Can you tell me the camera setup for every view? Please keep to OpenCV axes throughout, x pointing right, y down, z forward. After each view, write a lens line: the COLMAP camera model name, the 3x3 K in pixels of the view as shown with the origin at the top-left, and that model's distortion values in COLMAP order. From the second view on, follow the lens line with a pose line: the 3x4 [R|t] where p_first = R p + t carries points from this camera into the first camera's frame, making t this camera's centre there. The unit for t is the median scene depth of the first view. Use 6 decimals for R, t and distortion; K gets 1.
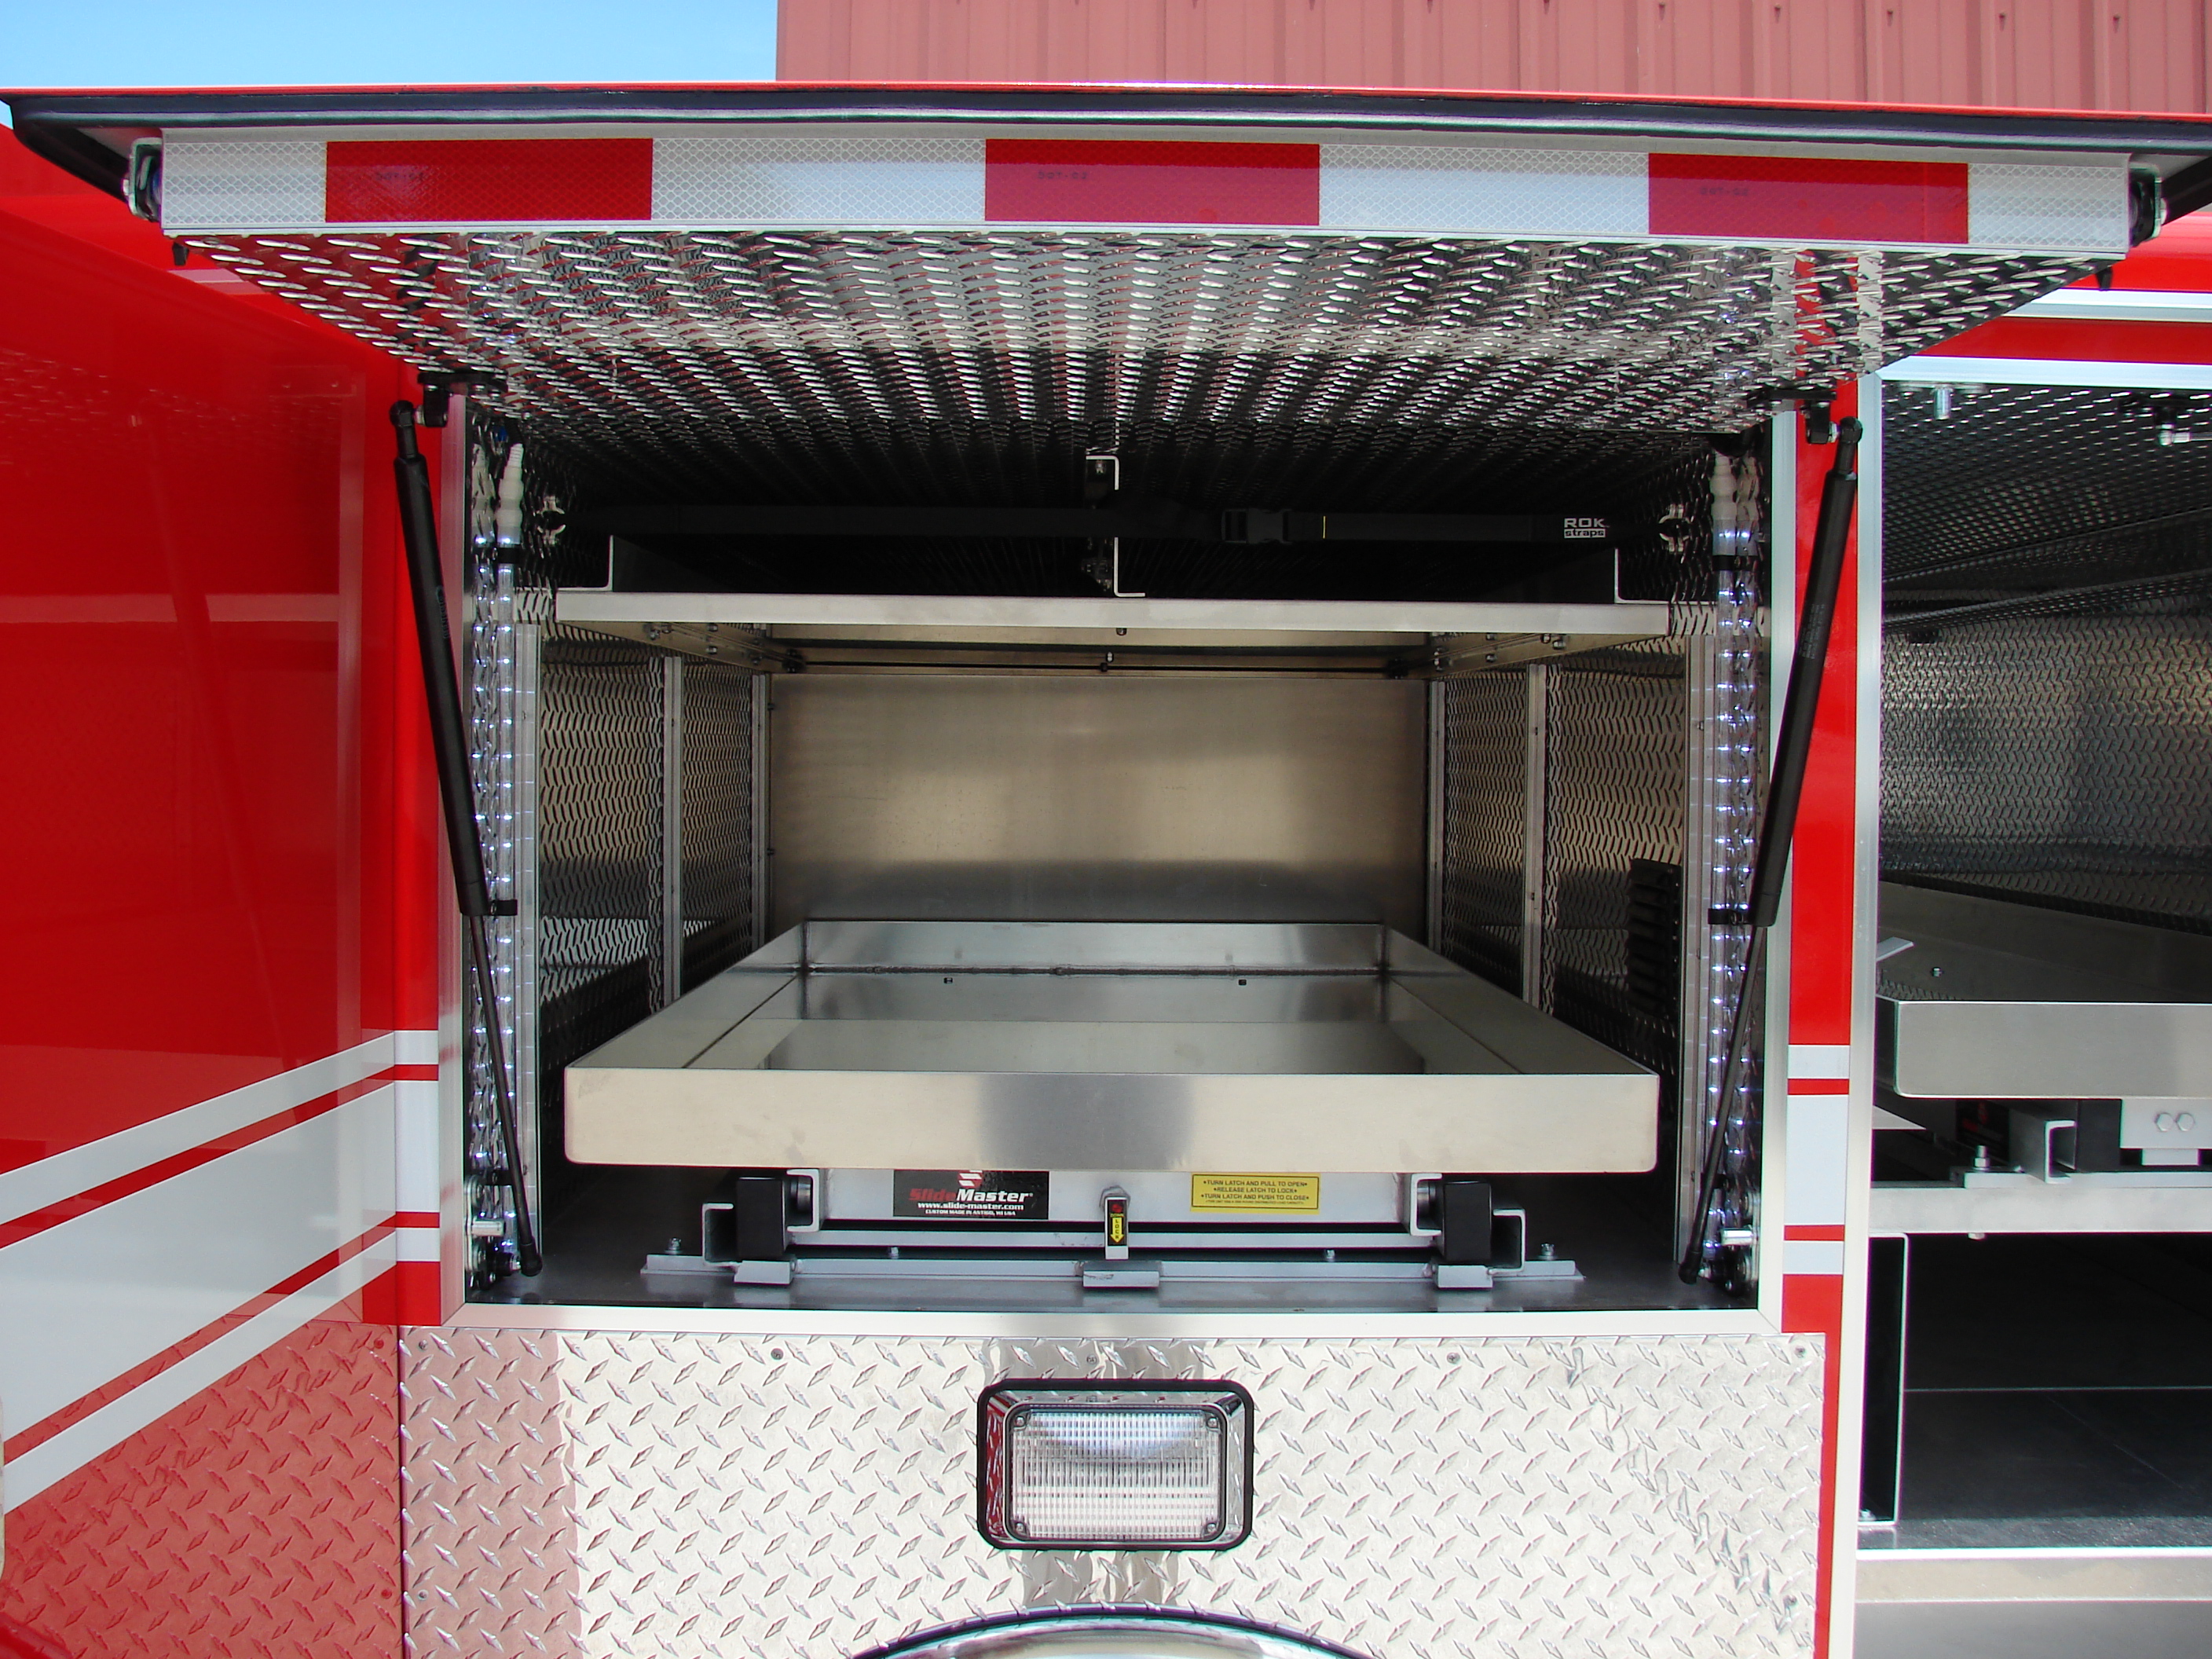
lens RADIAL K [[2317.4, 0, 1106.0], [0, 2317.4, 829.5], [0, 0, 1]] dist [-0.213933, 0.259578]
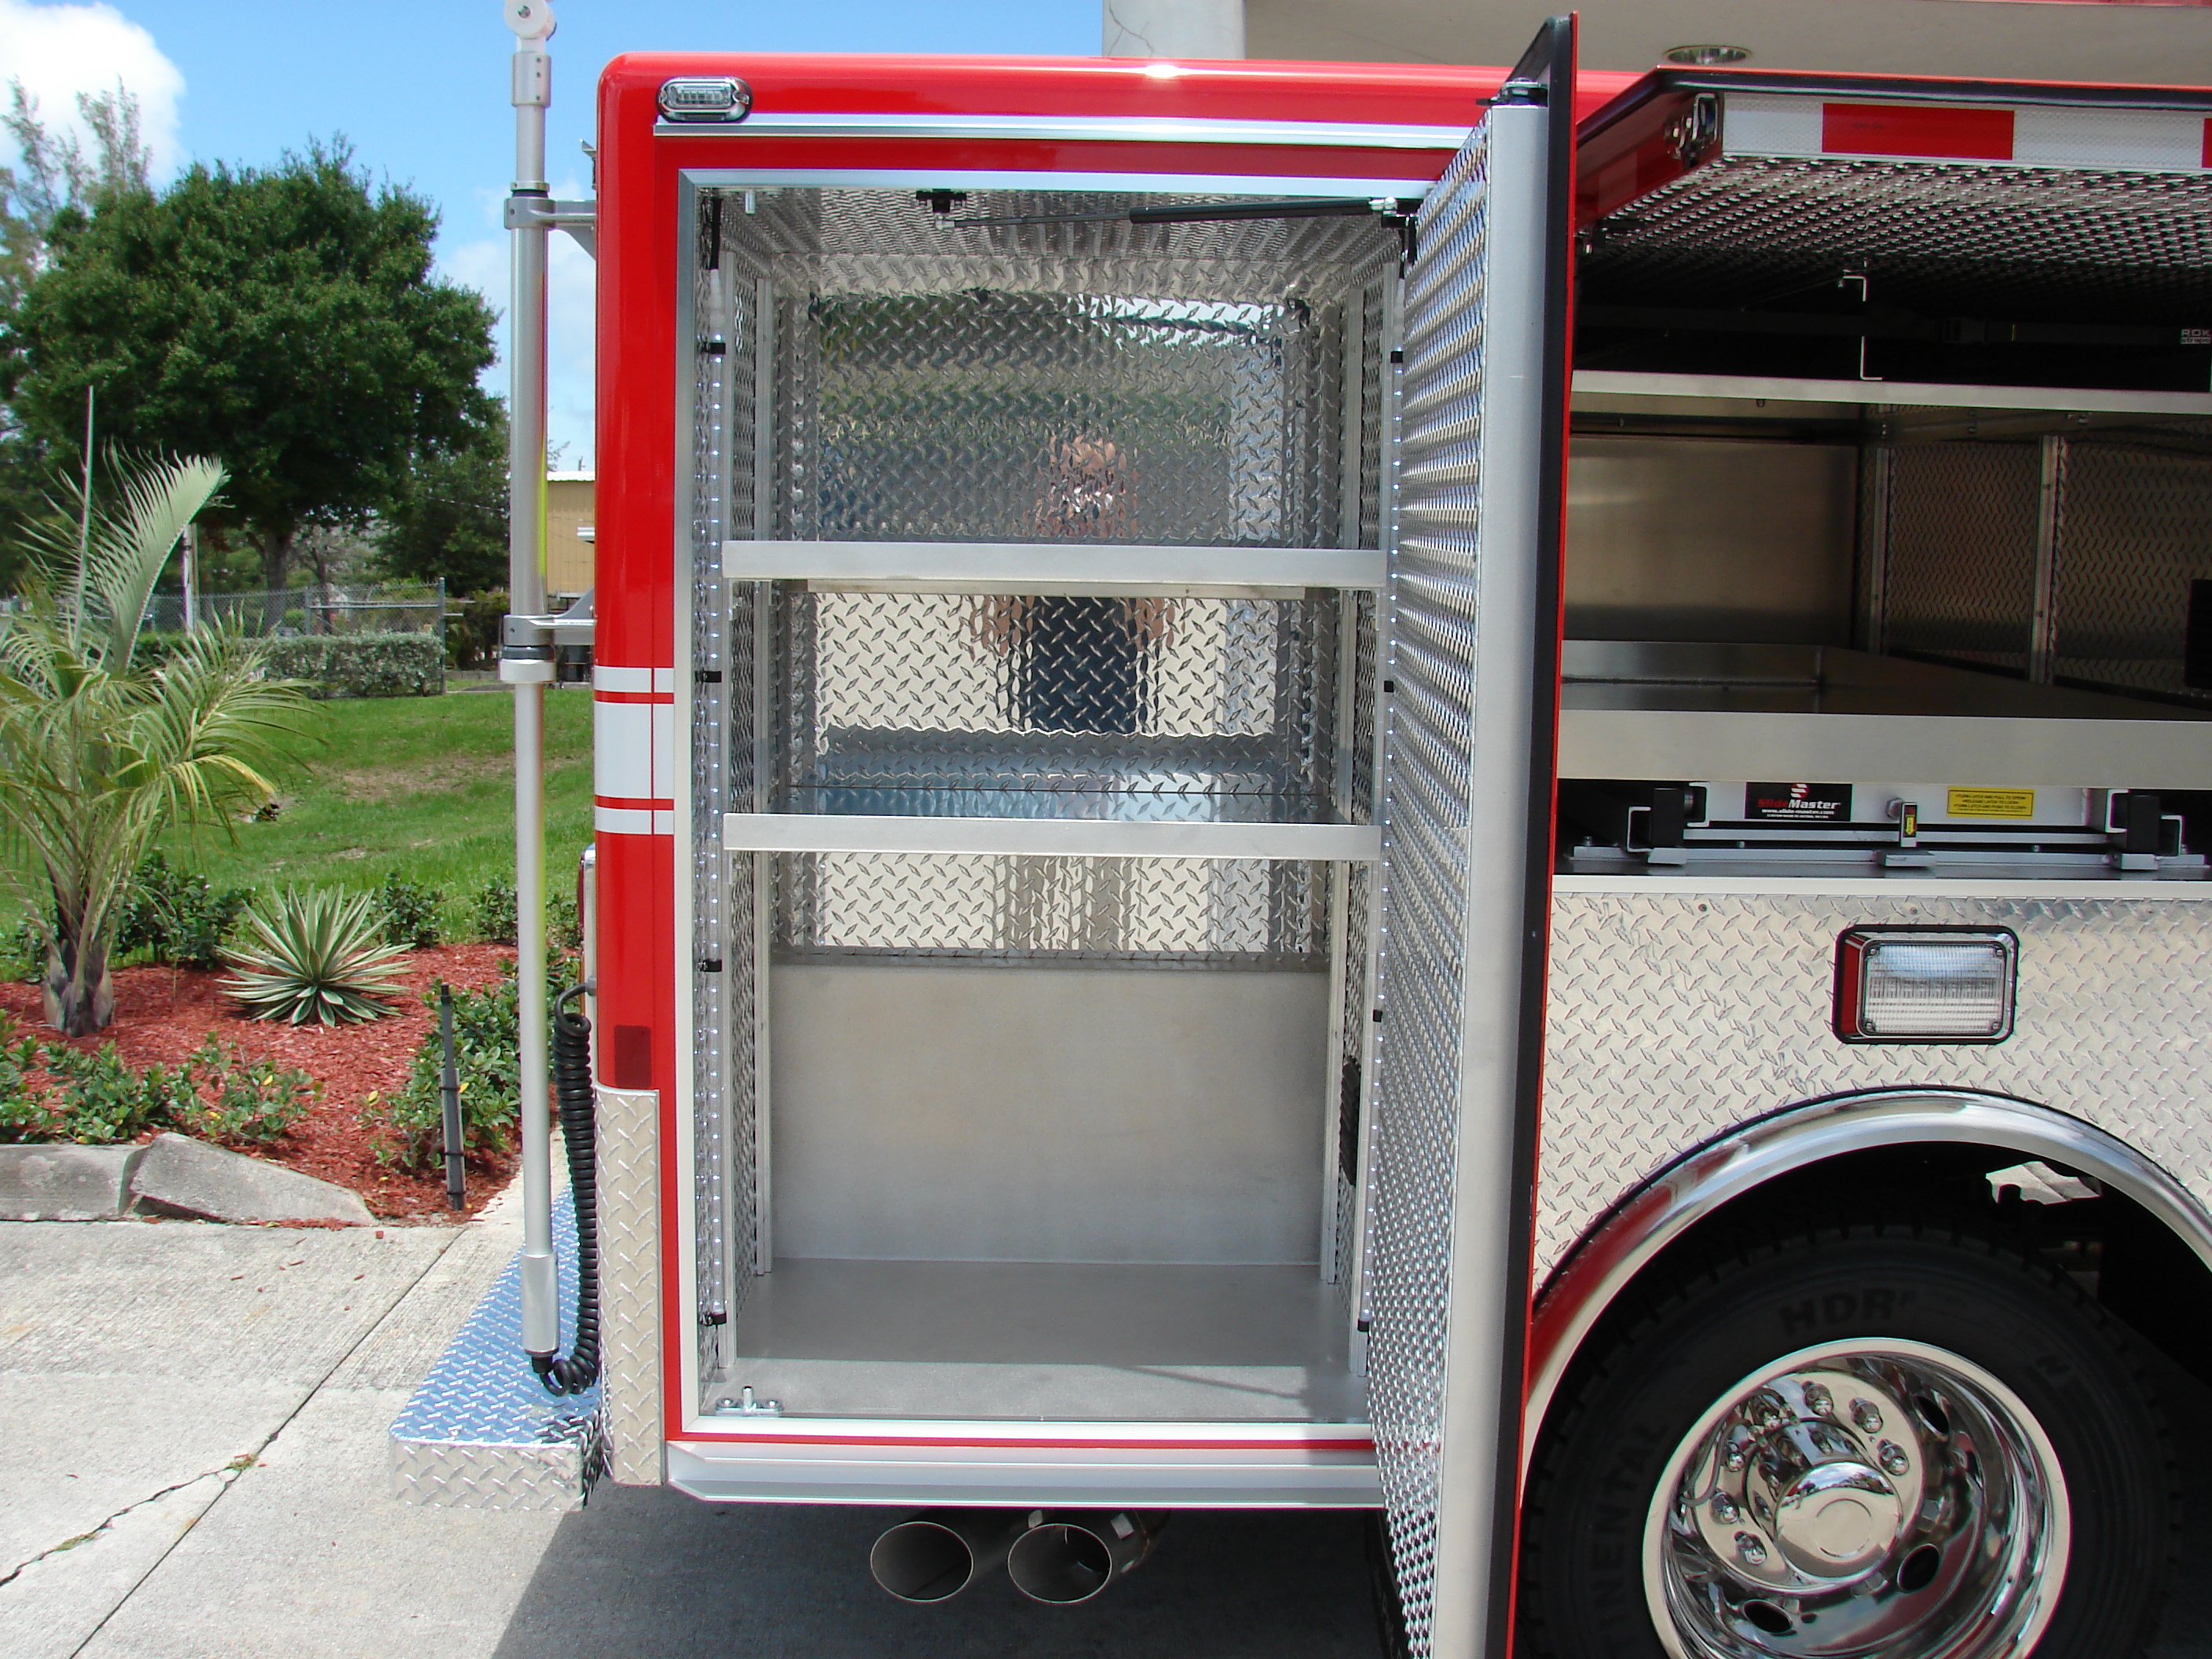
lens RADIAL K [[2317.4, 0, 1106.0], [0, 2317.4, 829.5], [0, 0, 1]] dist [-0.213933, 0.259578]
pose [[0.999957, 0.006745, 0.006392, -0.505007], [-0.007351, 0.994955, 0.100052, 0.038504], [-0.005685, -0.100095, 0.994962, -0.400776]]
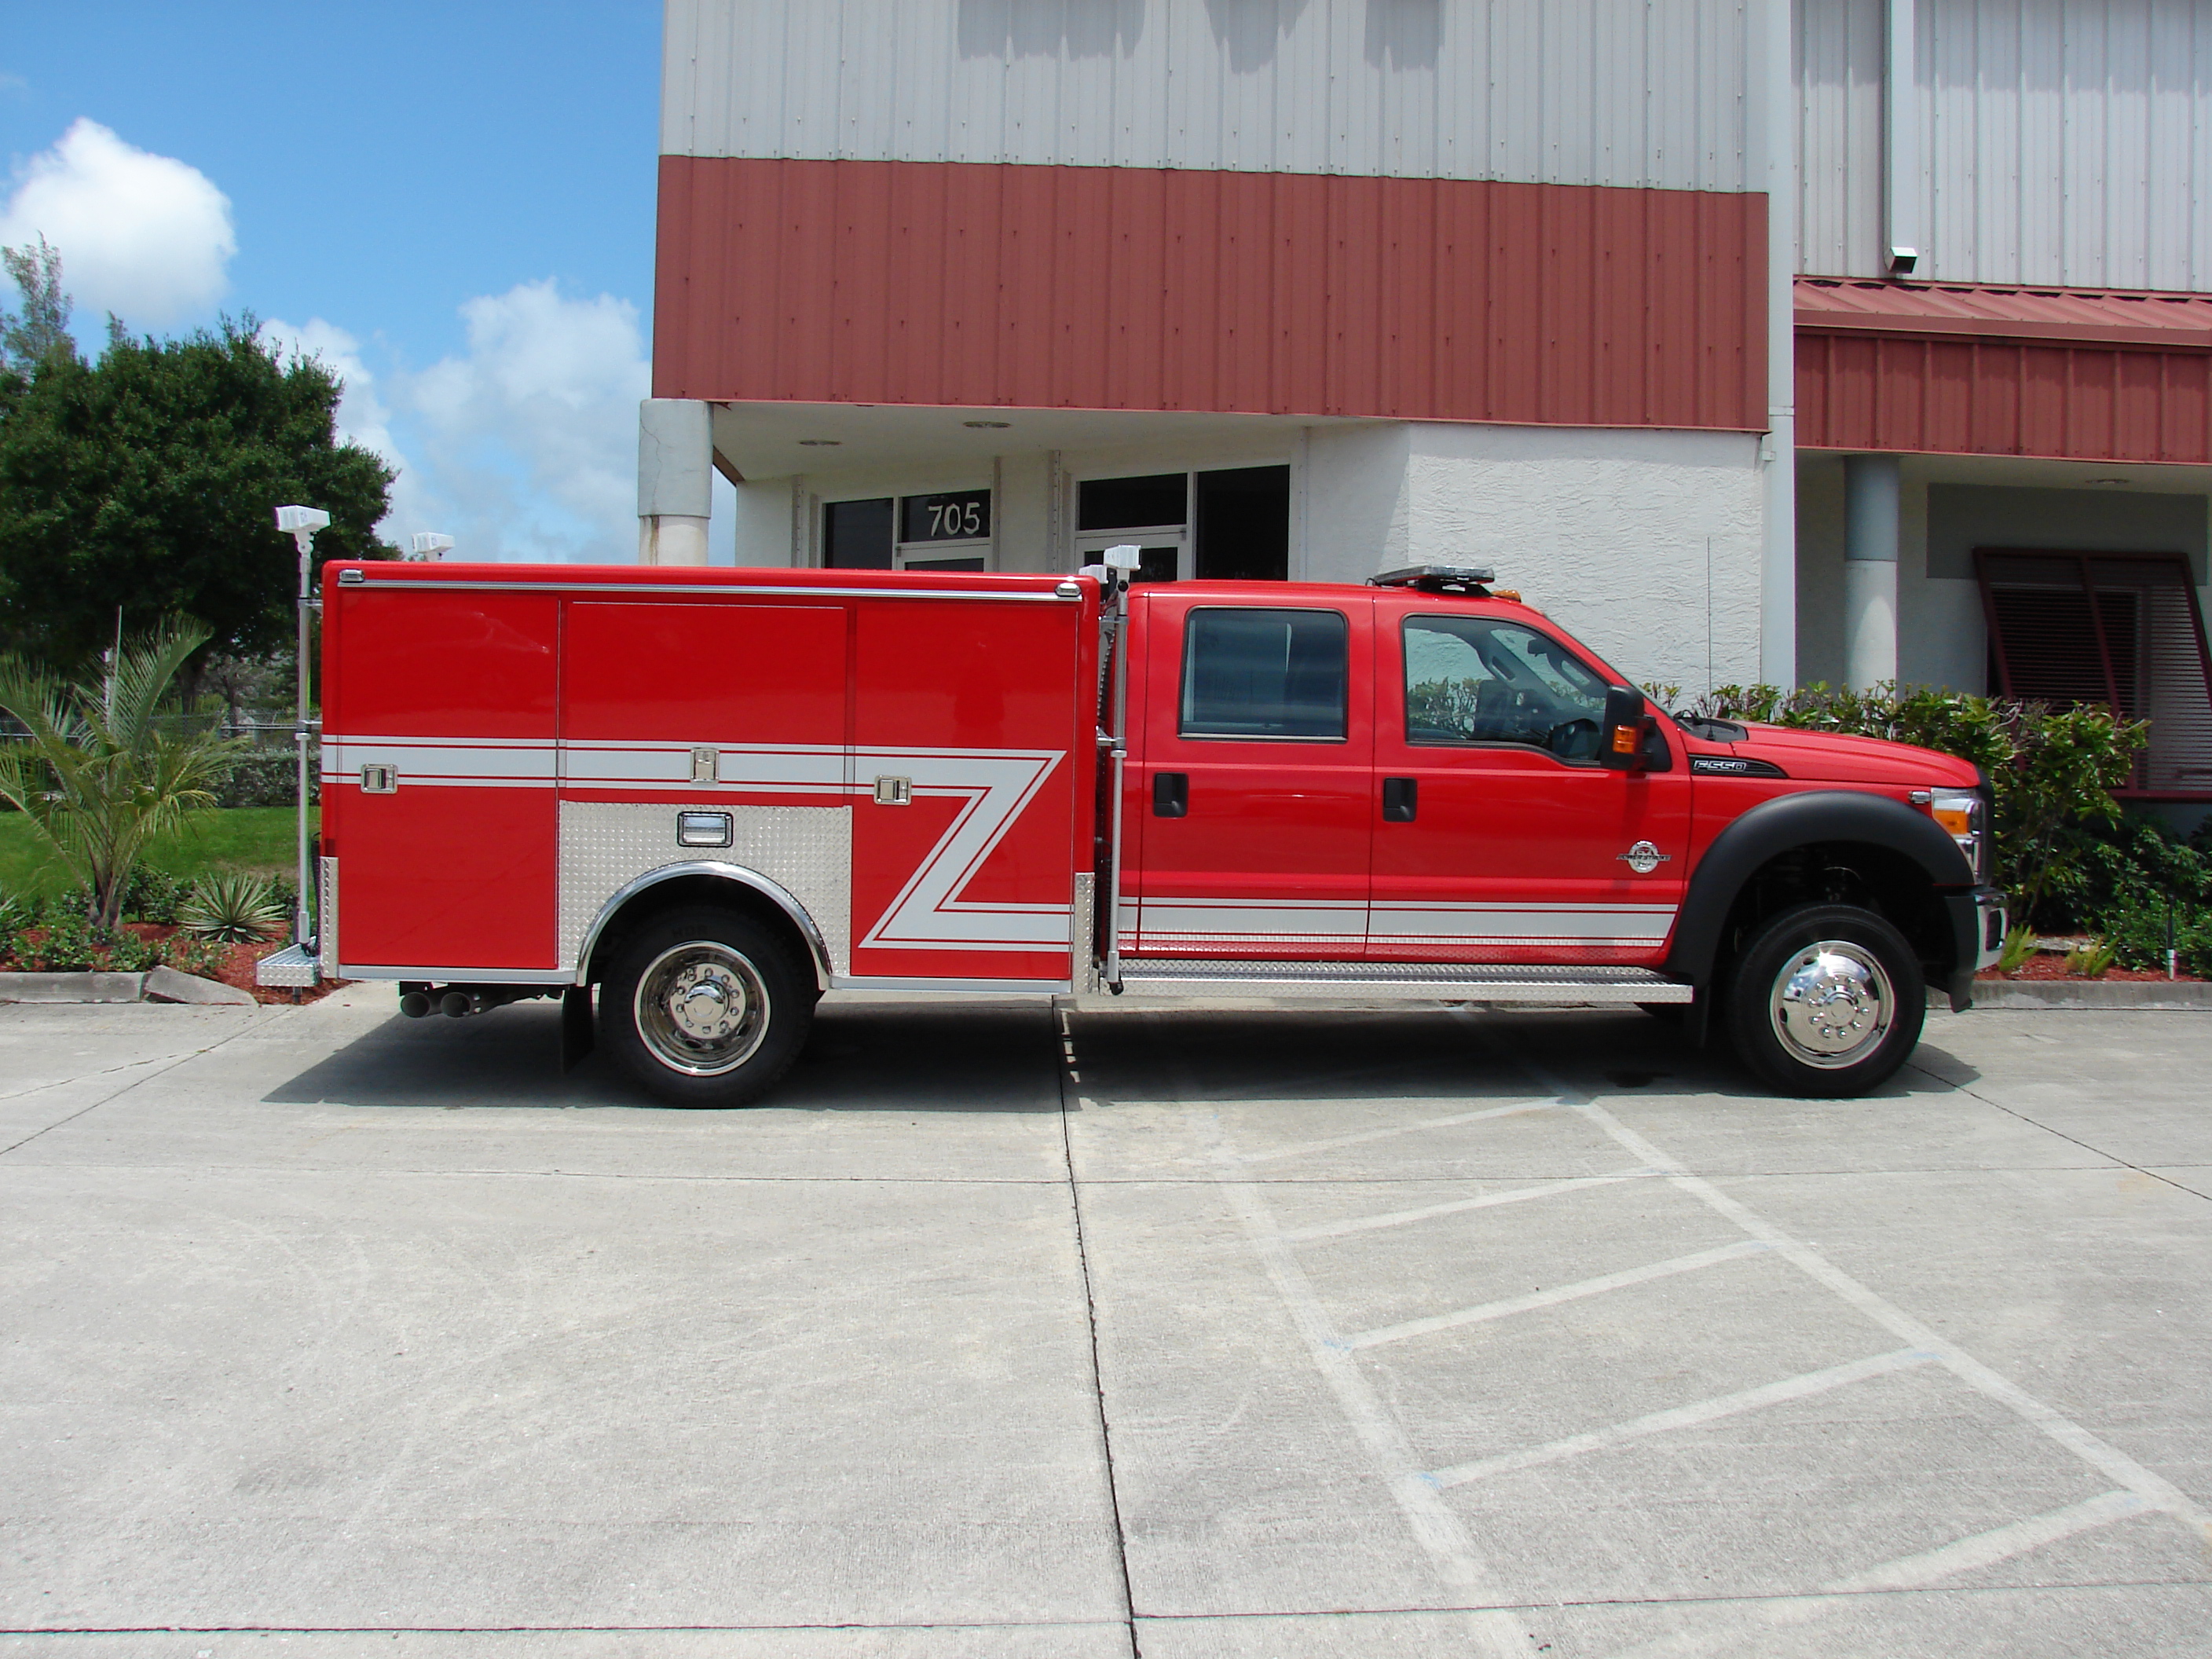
lens RADIAL K [[2317.4, 0, 1106.0], [0, 2317.4, 829.5], [0, 0, 1]] dist [-0.213933, 0.259578]
pose [[0.998916, 0.011992, 0.044978, 0.728577], [-0.013941, 0.998966, 0.043267, 0.049696], [-0.044413, -0.043847, 0.998051, -4.160777]]
